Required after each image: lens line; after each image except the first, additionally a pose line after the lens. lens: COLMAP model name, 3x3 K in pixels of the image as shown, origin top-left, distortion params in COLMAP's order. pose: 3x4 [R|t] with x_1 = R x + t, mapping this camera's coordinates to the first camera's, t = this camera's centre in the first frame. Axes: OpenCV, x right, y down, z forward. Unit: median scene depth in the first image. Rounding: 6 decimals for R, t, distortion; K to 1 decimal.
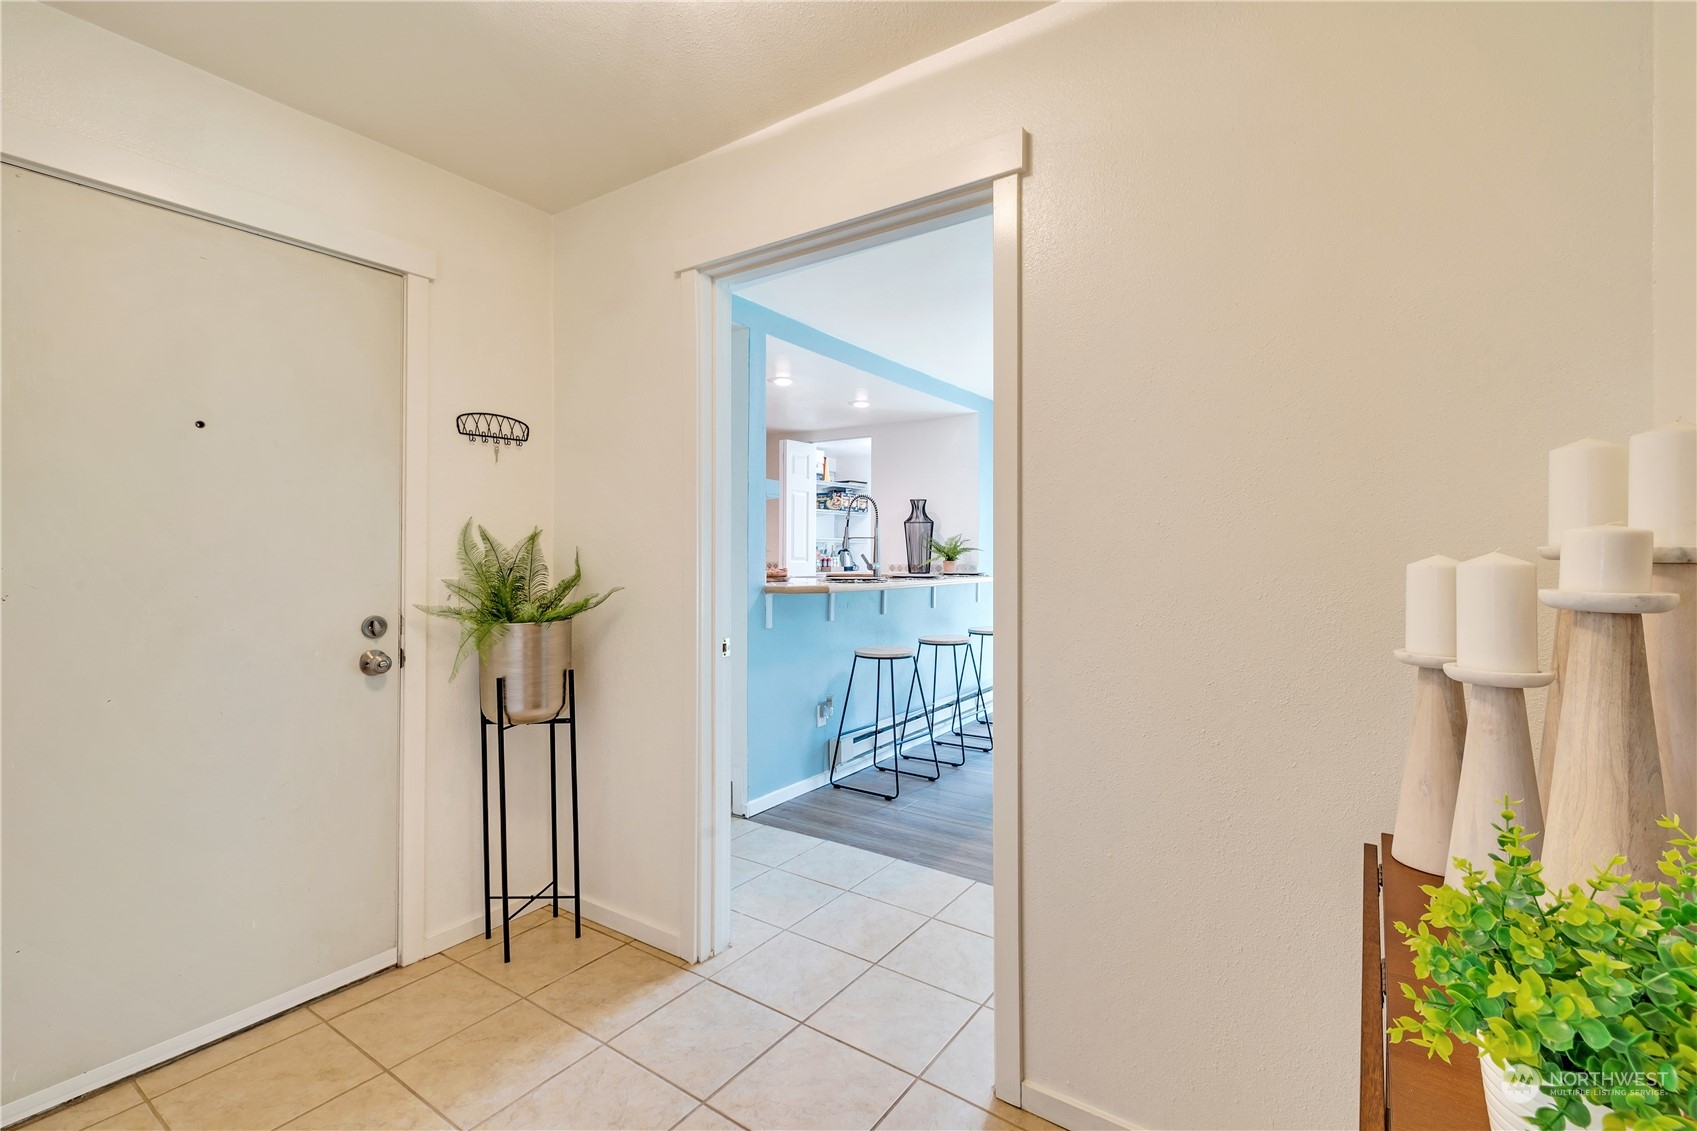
lens RADIAL K [[737.4, 0, 844.5], [0, 737.4, 561.9], [0, 0, 1]] dist [-0.011228, 0.000545]
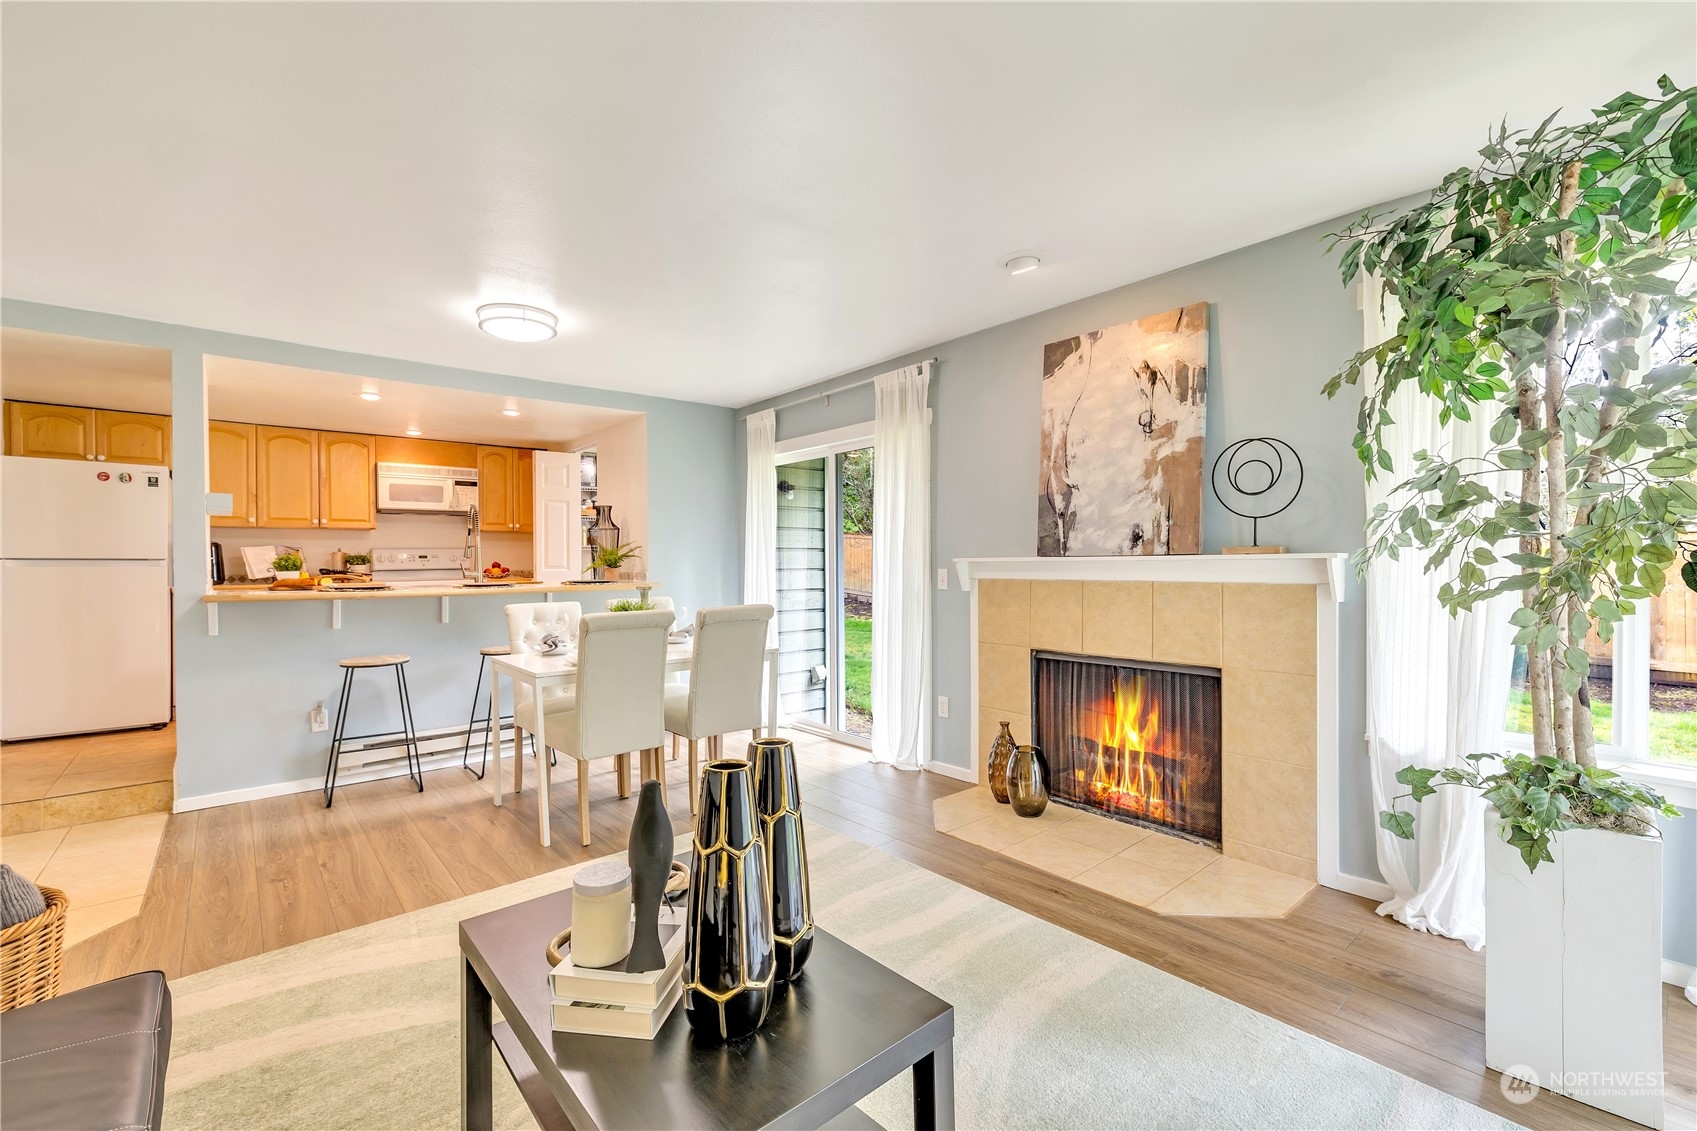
lens RADIAL K [[737.4, 0, 878.3], [0, 737.4, 564.7], [0, 0, 1]] dist [-0.011228, 0.000545]
pose [[0.973555, -0.012844, -0.228093, 0.701692], [0.010624, 0.999884, -0.010957, 0.008390], [0.228207, 0.008244, 0.973578, 0.137382]]
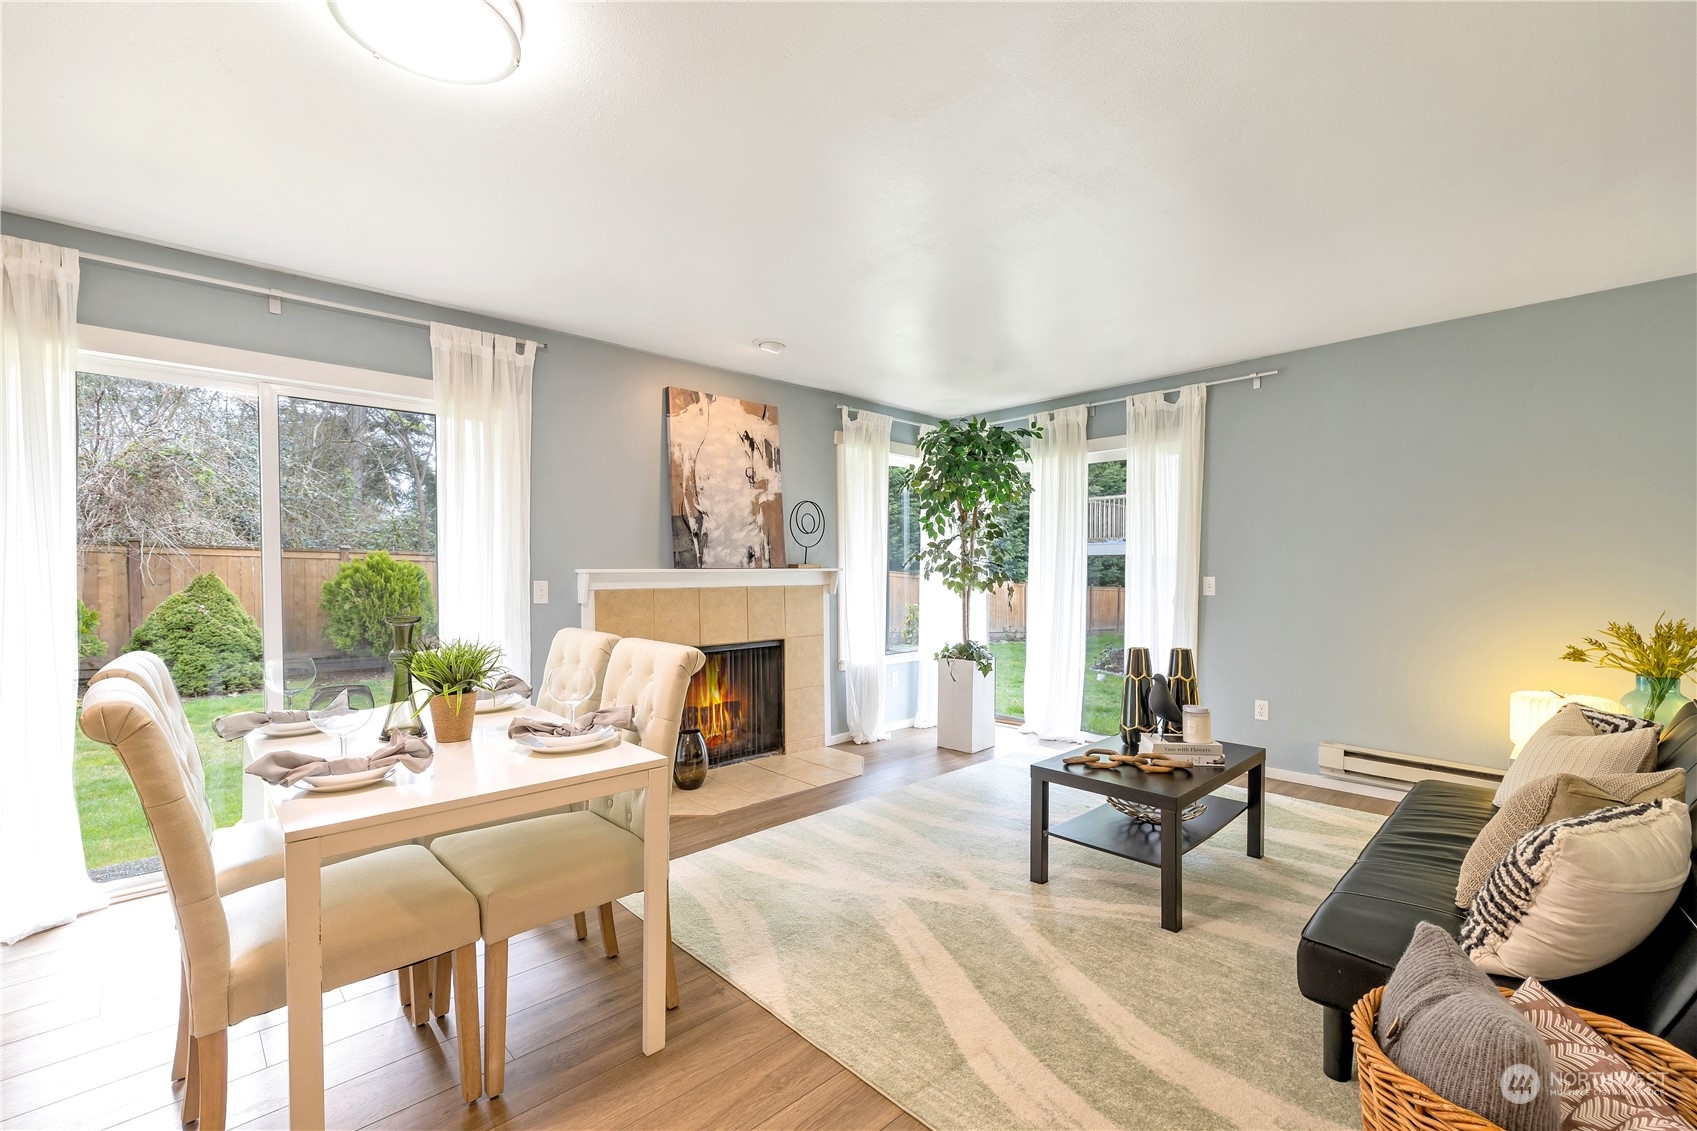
lens RADIAL K [[721.7, 0, 831.8], [0, 721.7, 580.0], [0, 0, 1]] dist [0.001717, -0.001246]
pose [[0.201896, -0.020642, 0.979189, -0.007634], [0.018117, 0.999686, 0.017338, -0.002492], [-0.979239, 0.014240, 0.202206, 0.498097]]
